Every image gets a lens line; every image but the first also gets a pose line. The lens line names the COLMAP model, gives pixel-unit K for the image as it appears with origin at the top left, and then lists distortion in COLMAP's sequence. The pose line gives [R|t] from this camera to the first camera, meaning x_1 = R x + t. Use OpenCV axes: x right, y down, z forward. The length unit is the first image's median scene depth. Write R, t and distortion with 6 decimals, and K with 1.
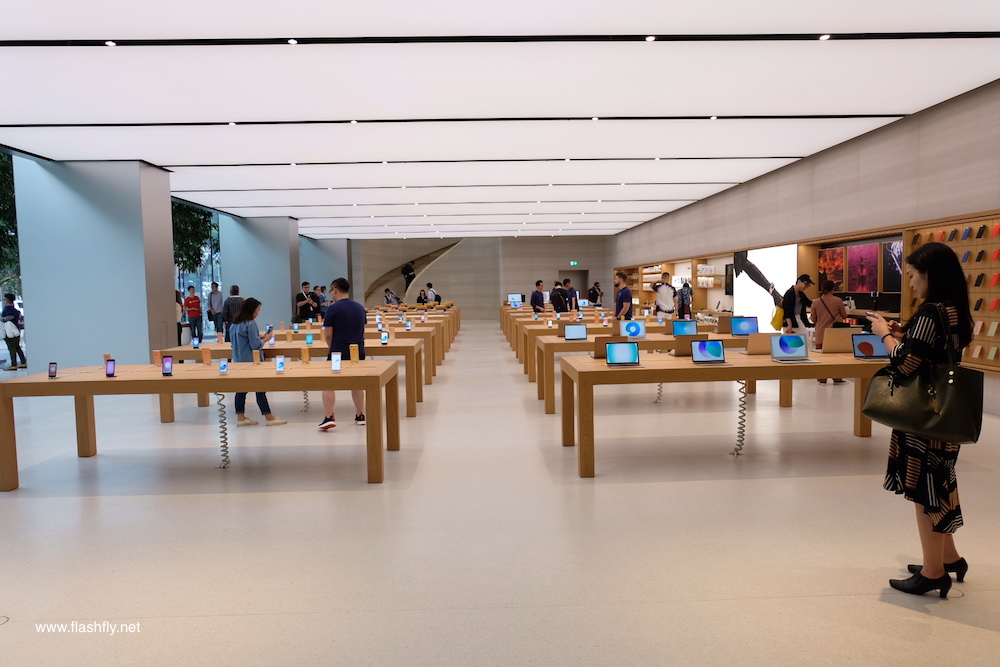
lens RADIAL K [[674.3, 0, 510.7], [0, 674.3, 335.8], [0, 0, 1]] dist [-0.020719, 0.001263]
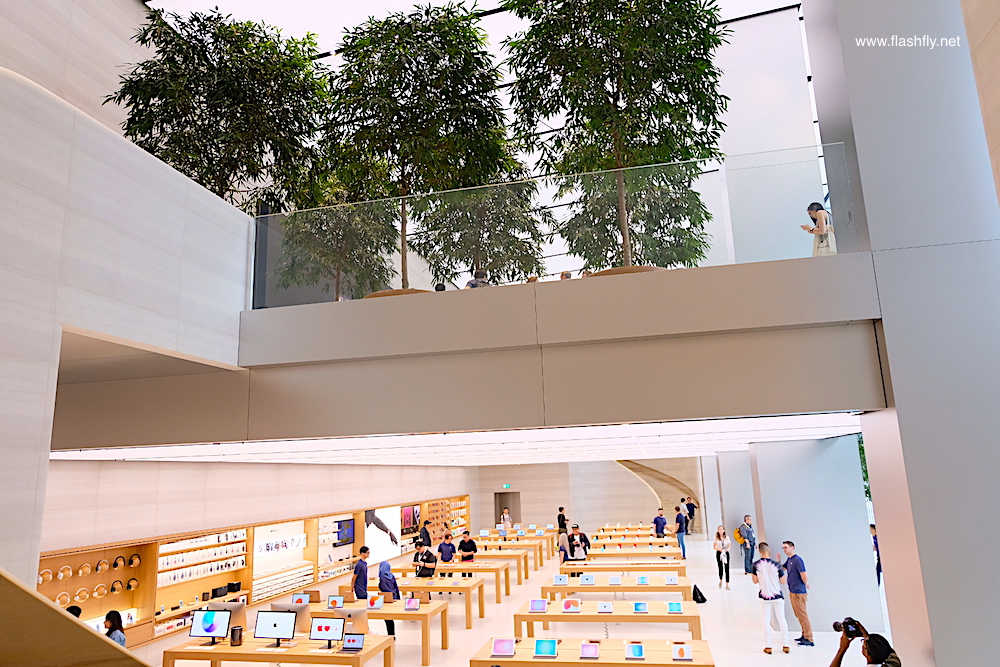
lens RADIAL K [[670.1, 0, 502.3], [0, 670.1, 333.9], [0, 0, 1]] dist [-0.067583, 0.072920]
pose [[-0.966084, 0.105495, 0.235694, -0.360273], [0.073244, 0.987204, -0.141646, -0.313833], [-0.247621, -0.119579, -0.961449, 2.673360]]
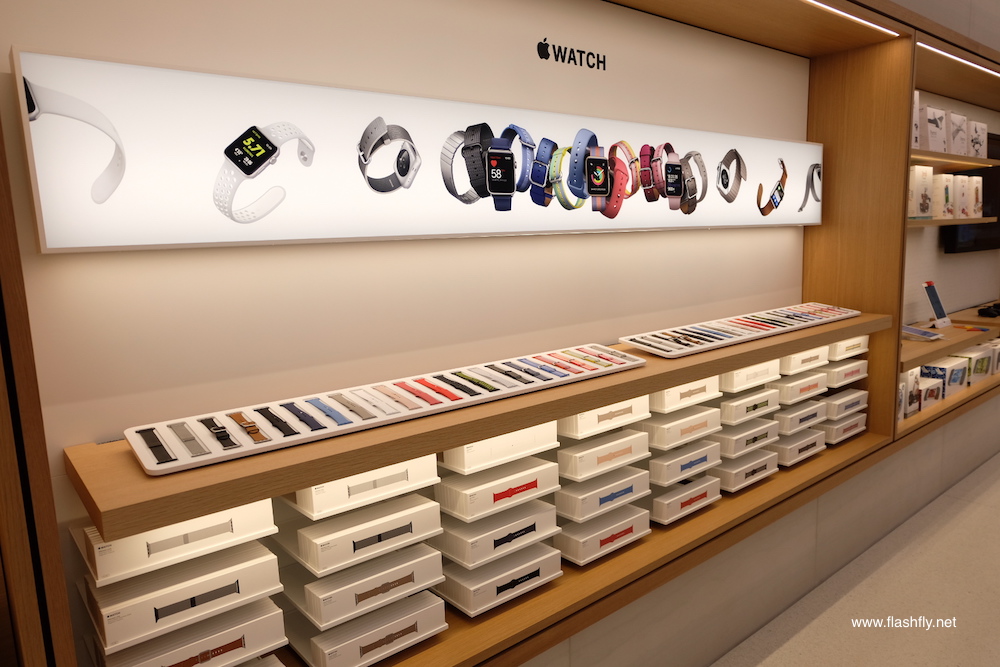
lens RADIAL K [[670.1, 0, 502.3], [0, 670.1, 333.9], [0, 0, 1]] dist [-0.067583, 0.072920]
pose [[-0.603319, -0.070073, 0.794415, 0.285201], [0.107383, 0.979923, 0.167989, -0.115825], [-0.790237, 0.186658, -0.583682, 1.627004]]
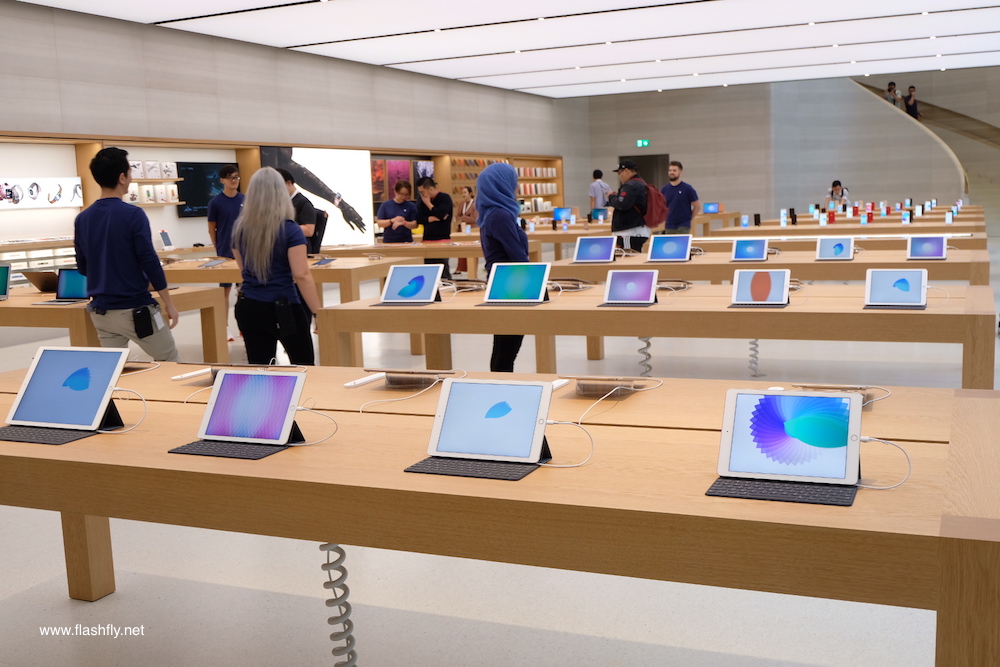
lens RADIAL K [[1070.5, 0, 502.3], [0, 1070.5, 345.9], [0, 0, 1]] dist [-0.046726, 0.044705]
pose [[-0.898636, -0.005660, 0.438659, -0.374534], [0.088980, 0.976781, 0.194887, -0.133621], [-0.429577, 0.214164, -0.877267, 2.121564]]
